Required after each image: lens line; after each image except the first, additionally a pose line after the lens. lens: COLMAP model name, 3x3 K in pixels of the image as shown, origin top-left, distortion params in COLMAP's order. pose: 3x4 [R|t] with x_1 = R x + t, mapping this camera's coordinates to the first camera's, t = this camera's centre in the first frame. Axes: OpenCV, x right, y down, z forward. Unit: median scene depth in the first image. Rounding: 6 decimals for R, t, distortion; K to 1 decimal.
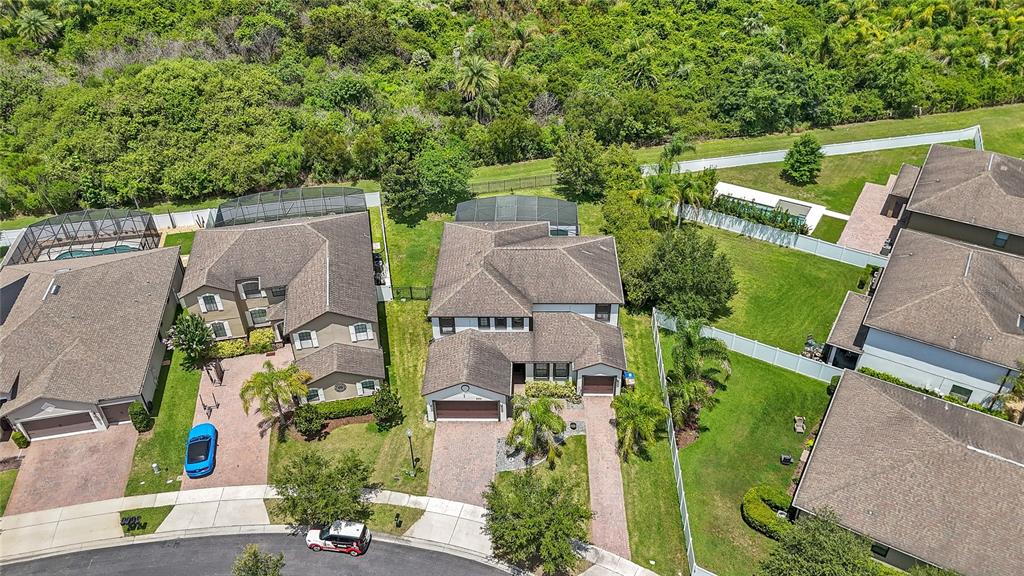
lens RADIAL K [[754.2, 0, 512.0], [0, 754.2, 288.0], [0, 0, 1]] dist [0.101899, -0.131349]
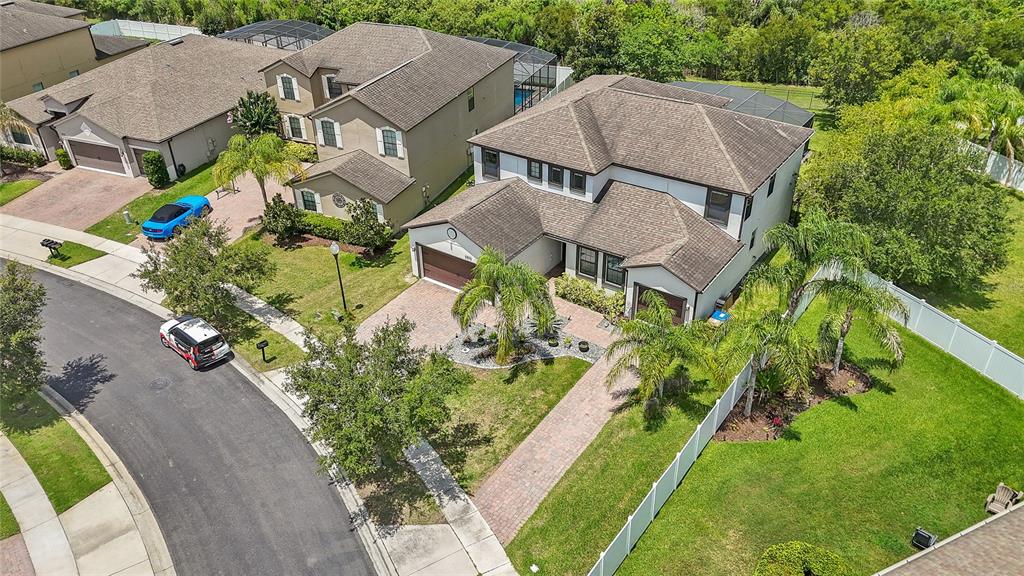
lens RADIAL K [[754.2, 0, 512.0], [0, 754.2, 288.0], [0, 0, 1]] dist [0.101899, -0.131349]
pose [[0.832855, 0.299501, -0.465458, 0.294901], [-0.328032, 0.944439, 0.020748, 0.139108], [0.445811, 0.135405, 0.884827, 0.408590]]
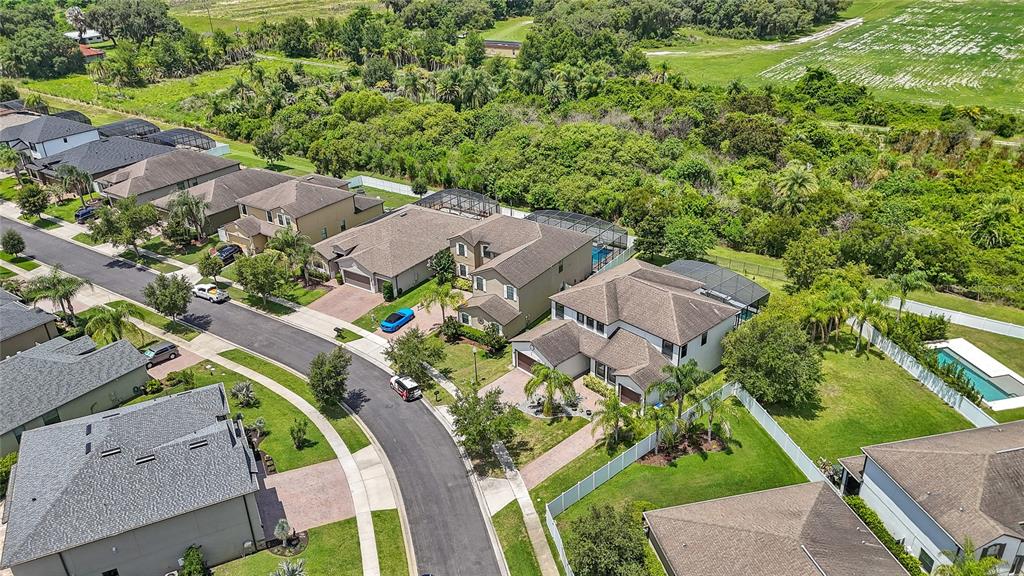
lens RADIAL K [[754.2, 0, 512.0], [0, 754.2, 288.0], [0, 0, 1]] dist [0.101899, -0.131349]
pose [[0.695539, 0.323273, -0.641654, 0.699954], [-0.417104, 0.908841, 0.005753, 0.040862], [0.585021, 0.263635, 0.766973, -0.075265]]
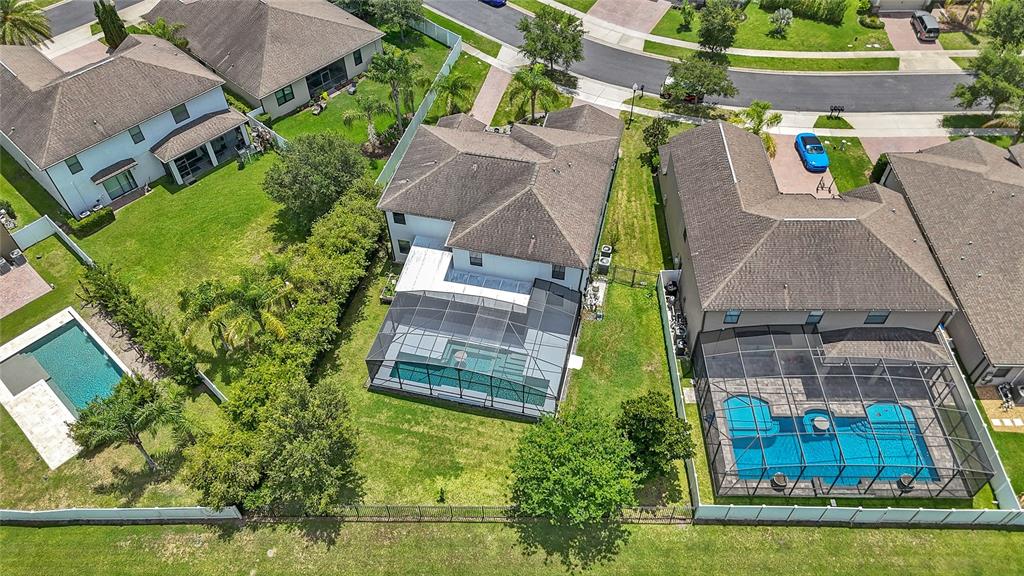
lens RADIAL K [[754.2, 0, 512.0], [0, 754.2, 288.0], [0, 0, 1]] dist [0.101899, -0.131349]
pose [[-0.976127, -0.145618, 0.161160, -0.169485], [0.147753, 0.098682, 0.984089, -0.929143], [-0.159205, 0.984407, -0.074811, 1.288322]]
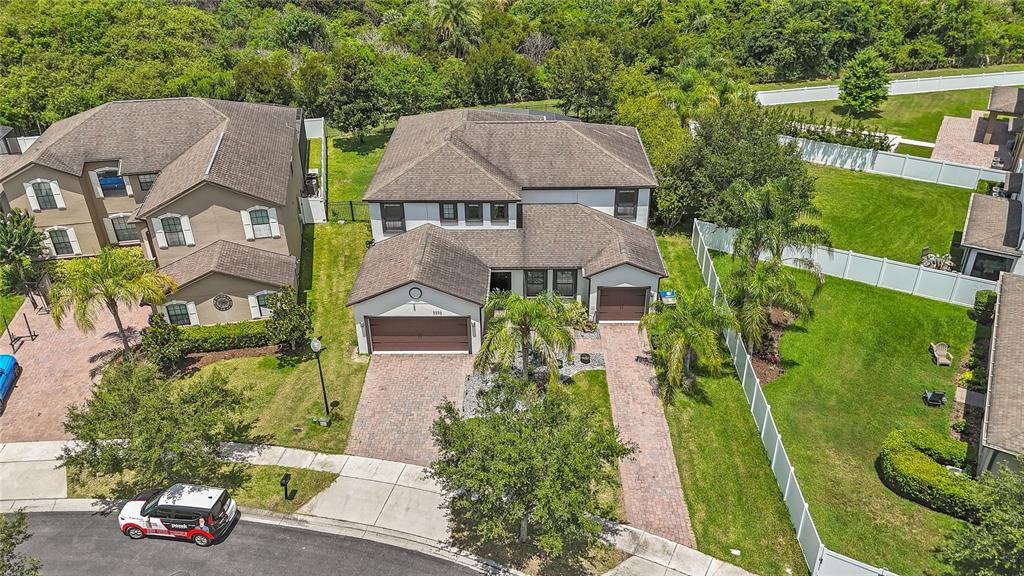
lens RADIAL K [[753.6, 0, 512.0], [0, 753.6, 288.0], [0, 0, 1]] dist [0.079678, -0.066749]
pose [[0.999947, 0.000477, 0.010277, 0.012088], [0.000713, 0.993311, -0.115469, 0.190419], [-0.010263, 0.115470, 0.993258, 0.349314]]
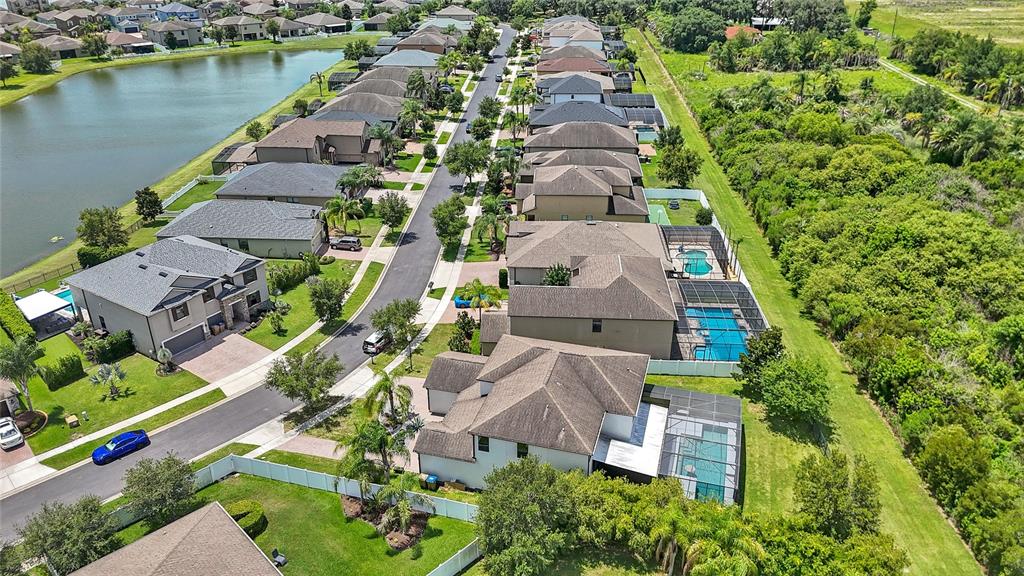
lens RADIAL K [[754.2, 0, 512.0], [0, 754.2, 288.0], [0, 0, 1]] dist [0.101899, -0.131349]
pose [[-0.261137, 0.441866, -0.858232, 0.909790], [-0.565402, 0.650594, 0.506999, -0.646438], [0.782386, 0.617643, 0.079938, 0.866349]]
